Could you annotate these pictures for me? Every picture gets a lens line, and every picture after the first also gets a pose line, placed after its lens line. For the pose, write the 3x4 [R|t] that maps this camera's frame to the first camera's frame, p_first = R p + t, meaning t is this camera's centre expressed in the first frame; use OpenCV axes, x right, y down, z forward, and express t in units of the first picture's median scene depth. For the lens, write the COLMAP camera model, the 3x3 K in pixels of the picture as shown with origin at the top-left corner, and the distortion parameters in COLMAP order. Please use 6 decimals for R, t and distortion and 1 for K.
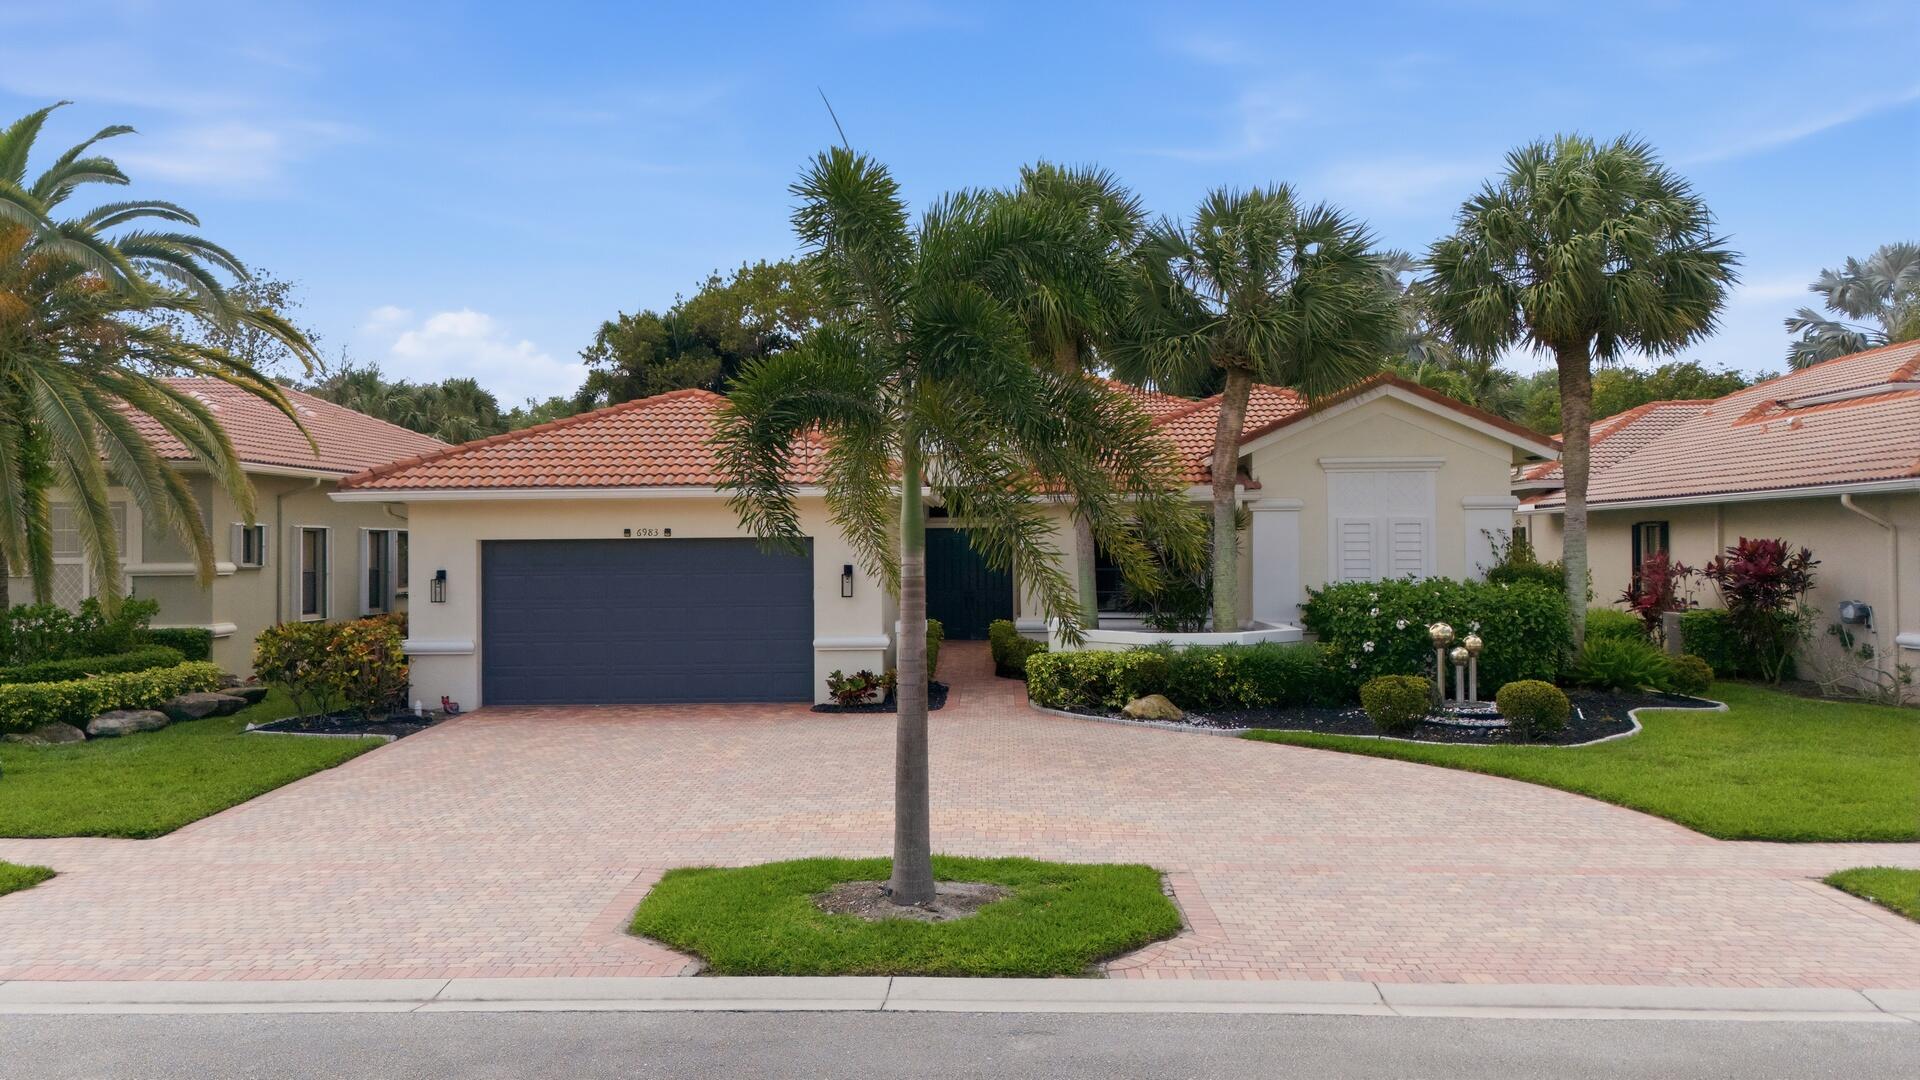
lens RADIAL K [[1403.2, 0, 960.0], [0, 1403.2, 540.0], [0, 0, 1]] dist [0.029443, -0.004077]
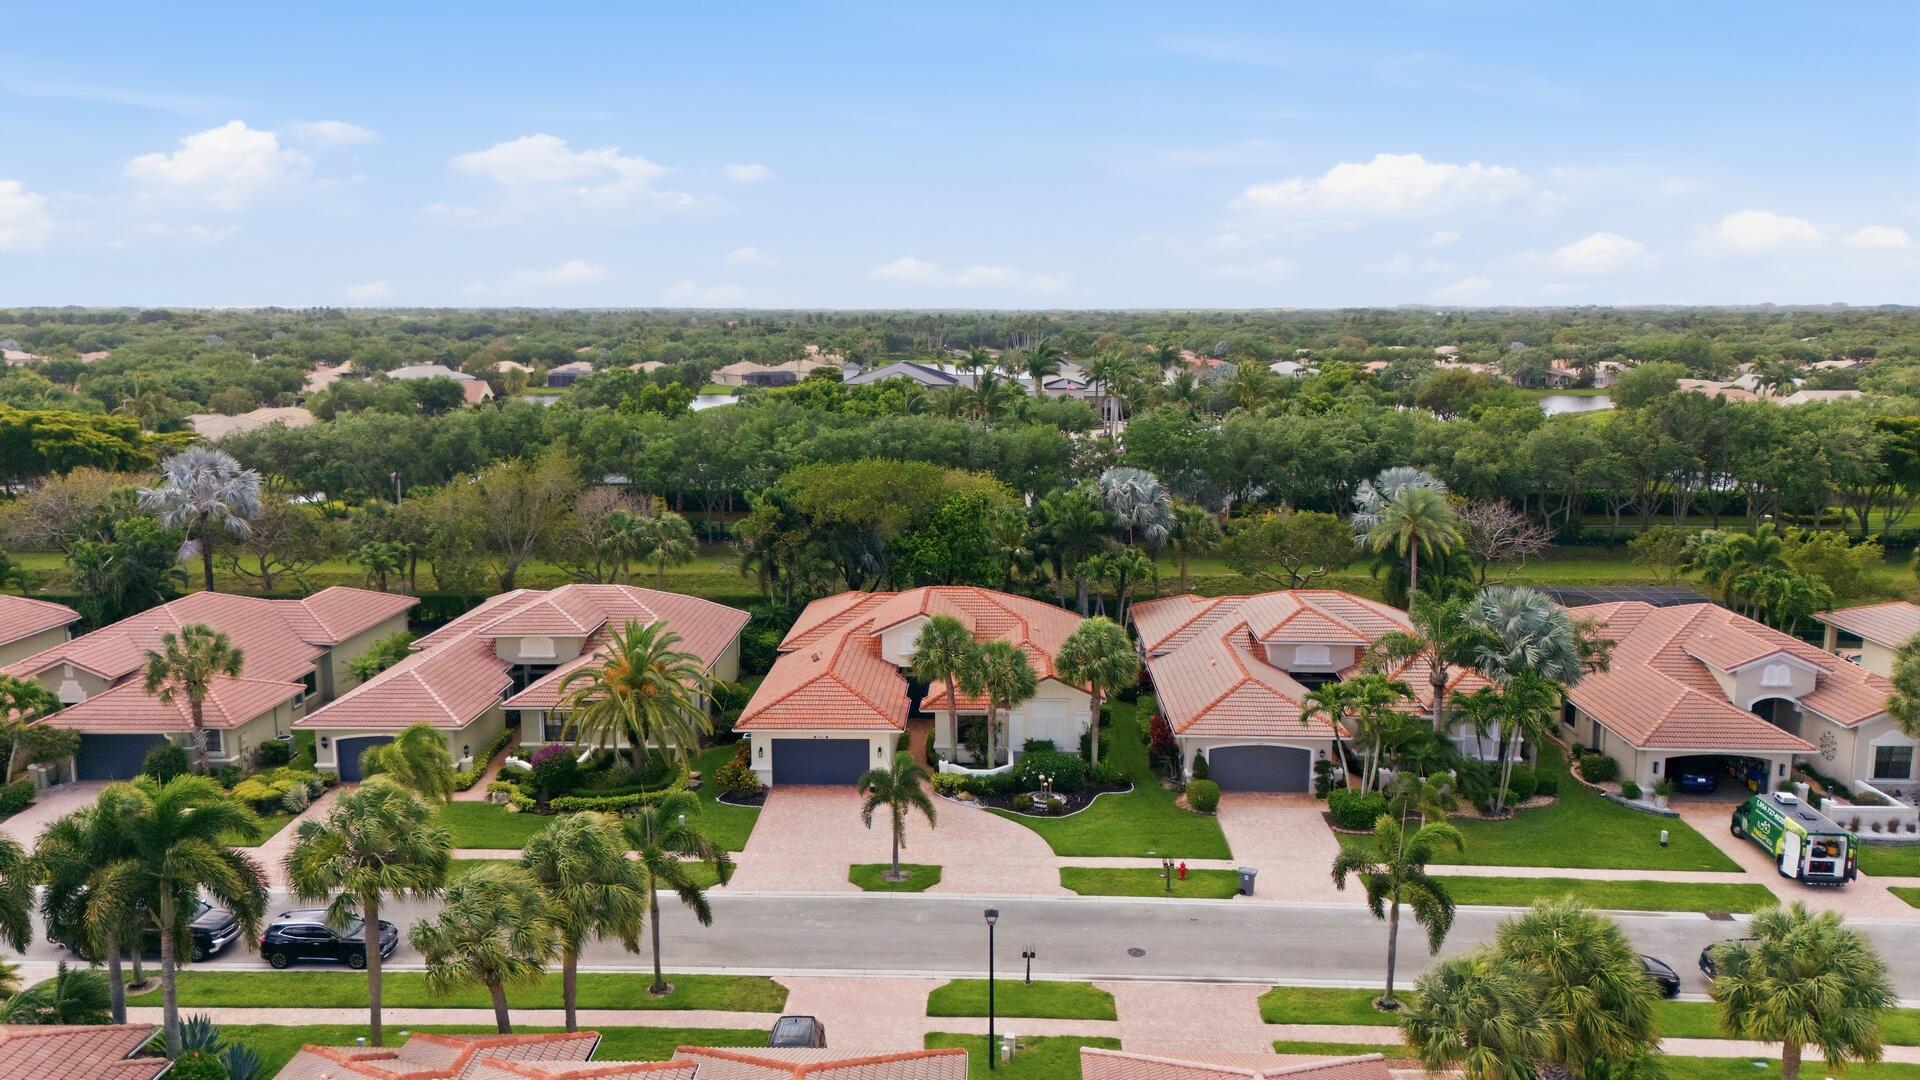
lens RADIAL K [[1403.2, 0, 960.0], [0, 1403.2, 540.0], [0, 0, 1]] dist [0.029443, -0.004077]
pose [[0.999978, 0.000580, -0.006658, 0.142485], [0.000596, 0.984500, 0.175385, -1.123867], [0.006656, -0.175385, 0.984477, -2.368727]]
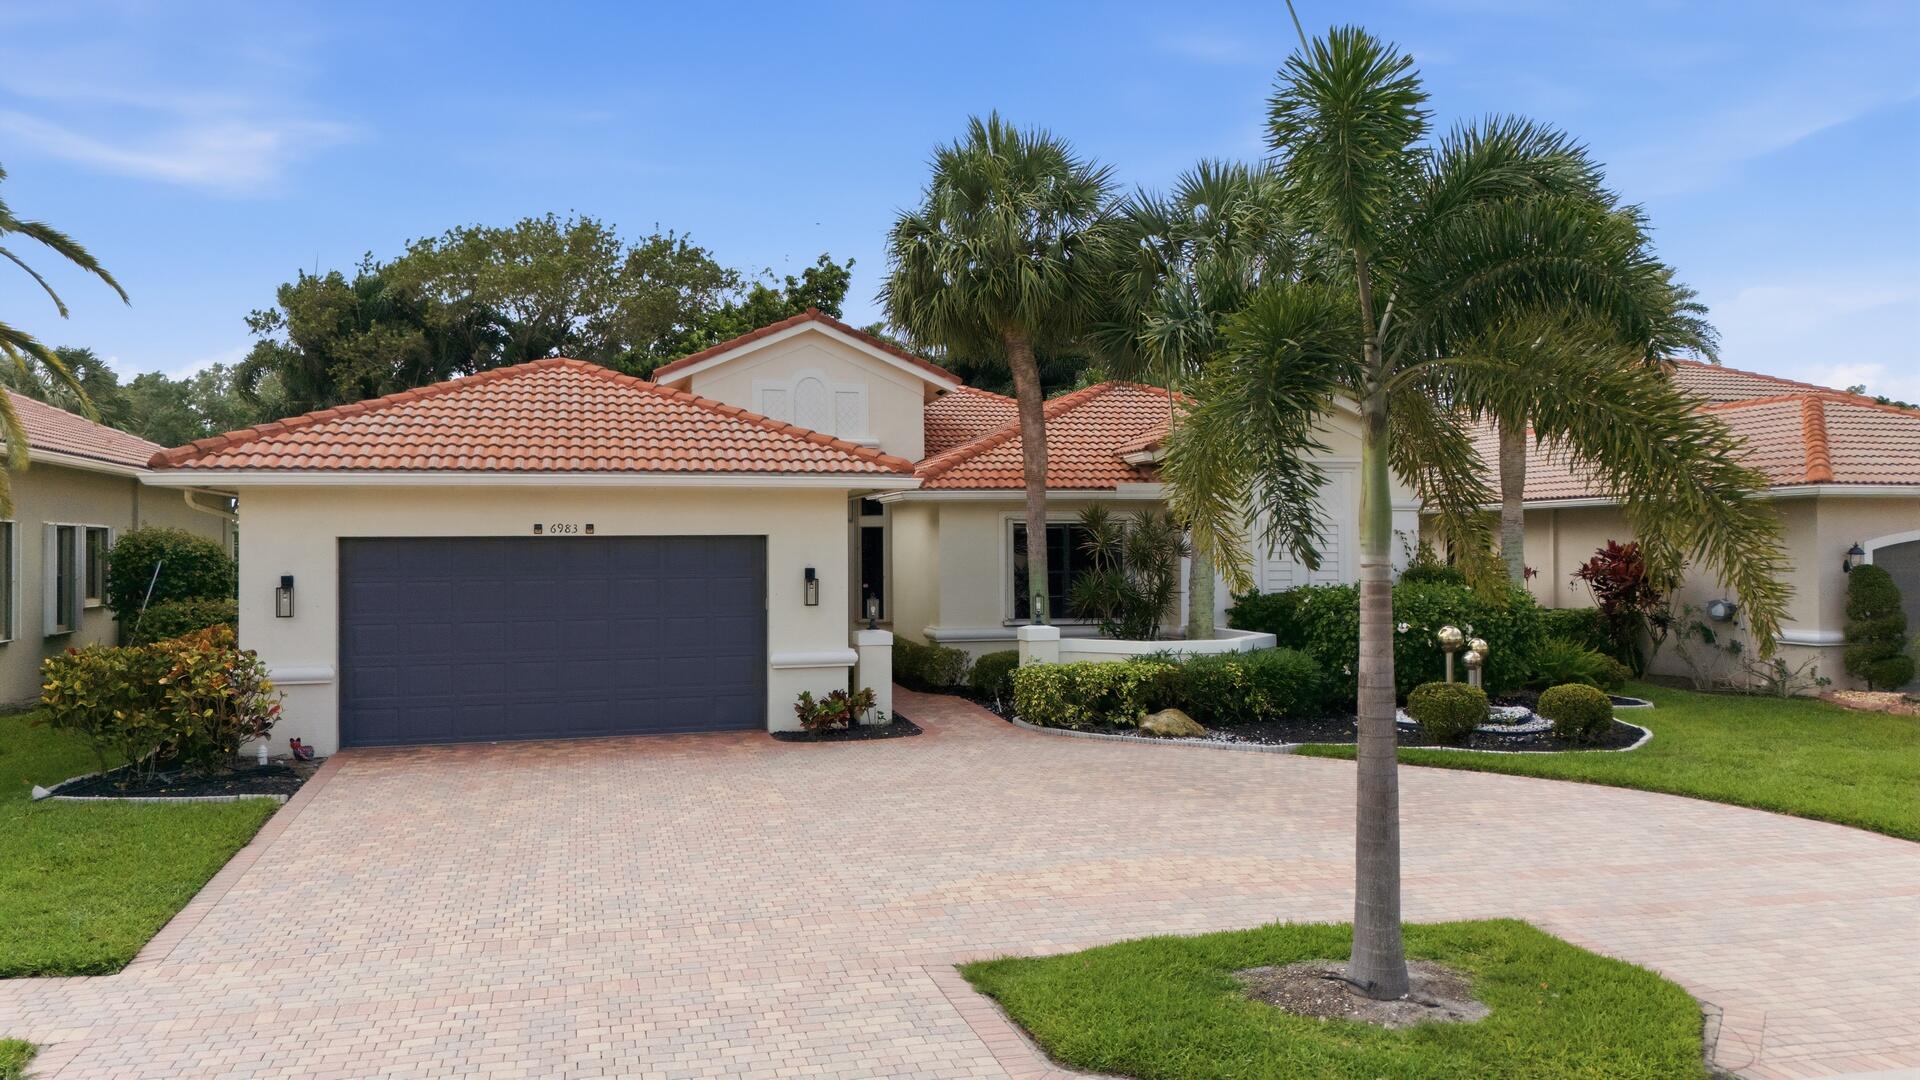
lens RADIAL K [[1403.2, 0, 960.0], [0, 1403.2, 540.0], [0, 0, 1]] dist [0.029443, -0.004077]
pose [[0.957819, 0.004023, 0.287345, -0.247686], [-0.003435, 0.999991, -0.002550, 0.002588], [-0.287352, 0.001455, 0.957824, 0.155830]]
